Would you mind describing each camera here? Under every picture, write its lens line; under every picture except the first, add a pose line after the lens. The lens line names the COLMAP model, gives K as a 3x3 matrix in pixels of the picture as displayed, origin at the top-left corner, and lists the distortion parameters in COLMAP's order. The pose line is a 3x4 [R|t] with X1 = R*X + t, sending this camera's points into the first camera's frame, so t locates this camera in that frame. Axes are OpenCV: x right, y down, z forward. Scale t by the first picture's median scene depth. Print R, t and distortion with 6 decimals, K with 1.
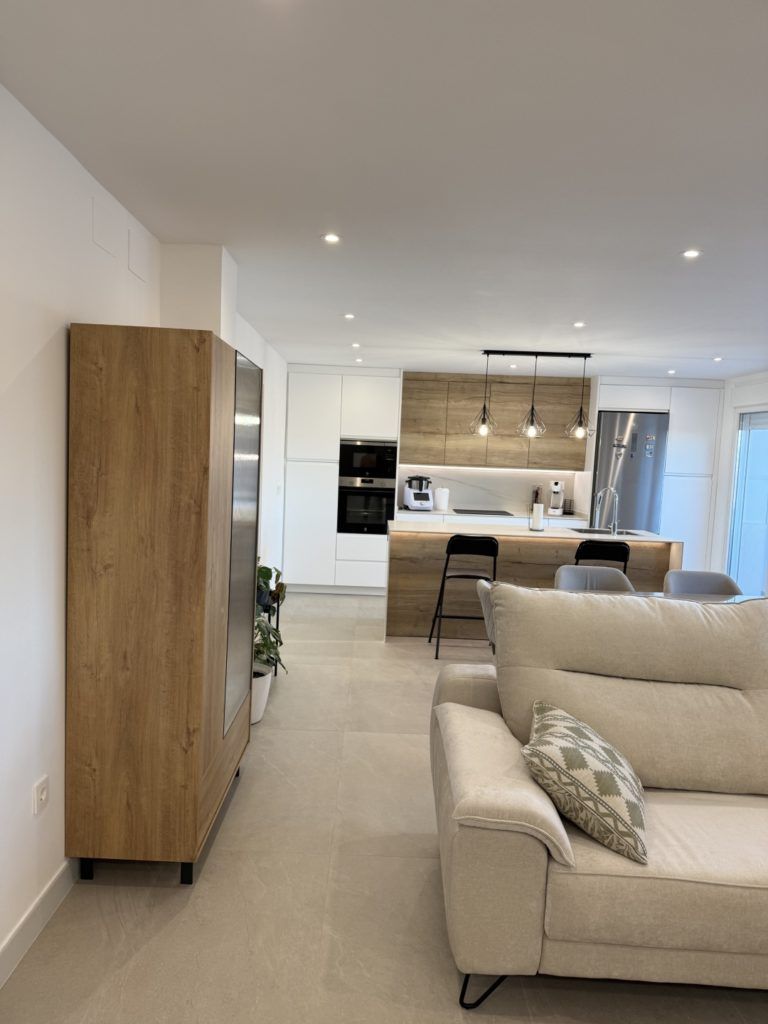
lens RADIAL K [[700.7, 0, 367.9], [0, 700.7, 516.5], [0, 0, 1]] dist [0.080520, -0.000276]
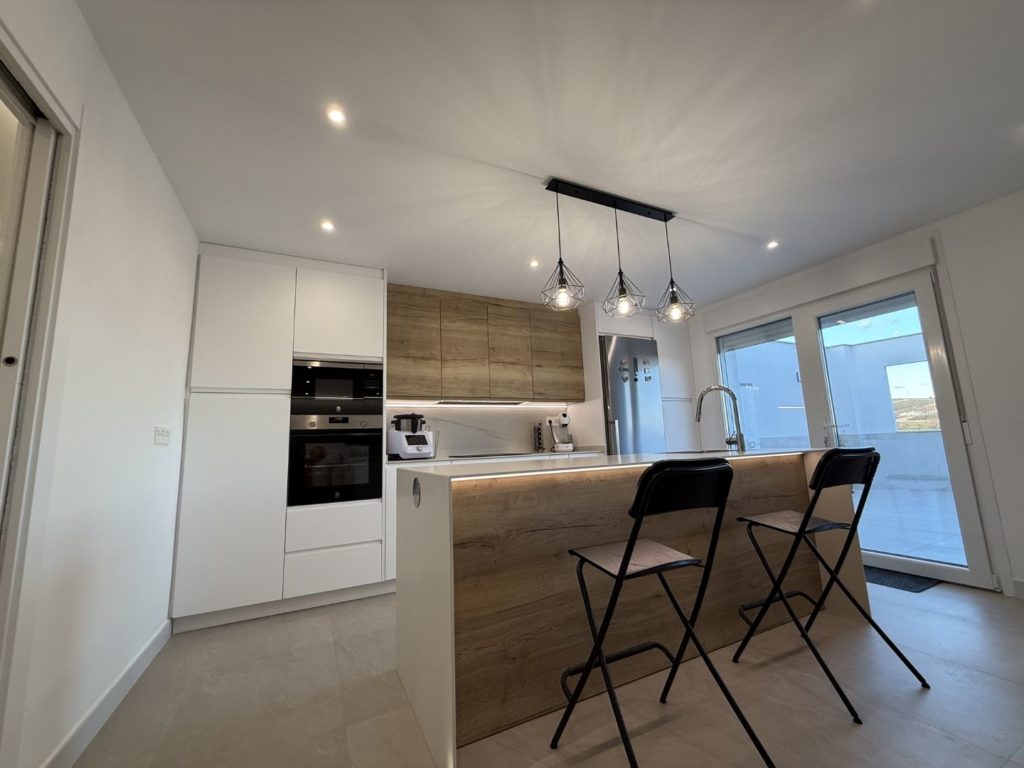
lens RADIAL K [[408.8, 0, 509.2], [0, 408.8, 383.9], [0, 0, 1]] dist [0.000998, -0.000389]
pose [[0.891537, -0.006979, 0.452893, -0.031666], [0.113396, 0.971479, -0.208254, 0.015210], [-0.438523, 0.237022, 0.866901, 0.570119]]
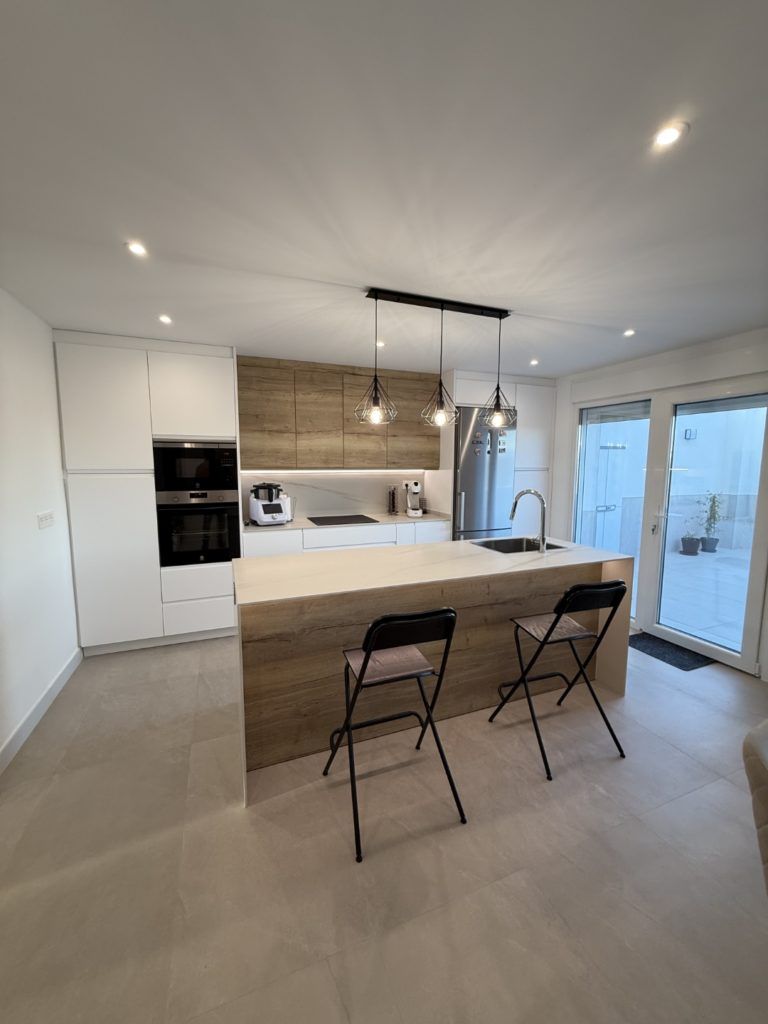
lens RADIAL K [[408.8, 0, 382.5], [0, 408.8, 508.6], [0, 0, 1]] dist [0.000998, -0.000389]
pose [[0.924915, -0.080210, 0.371615, 0.017147], [0.067803, 0.996621, 0.046357, -0.042208], [-0.374078, -0.017680, 0.927229, 0.504223]]
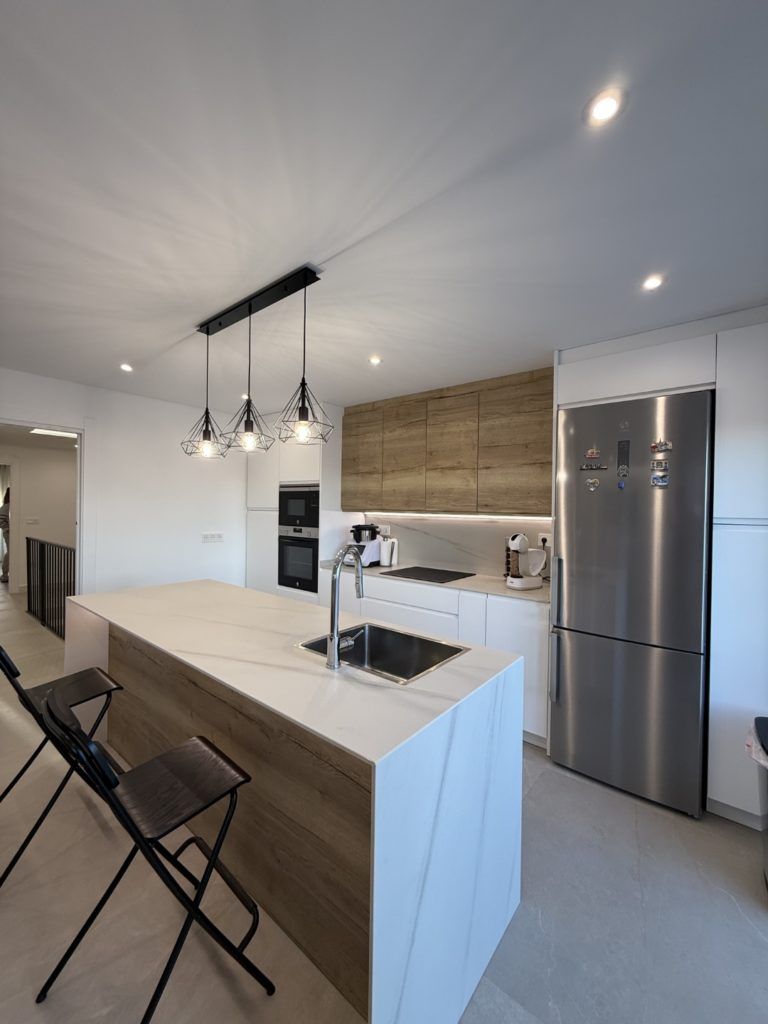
lens RADIAL K [[408.8, 0, 382.5], [0, 408.8, 508.6], [0, 0, 1]] dist [0.000998, -0.000389]
pose [[0.780597, -0.025204, -0.624527, 0.405018], [-0.039224, 0.995242, -0.089190, -0.034975], [0.623803, 0.094118, 0.775894, 0.642716]]
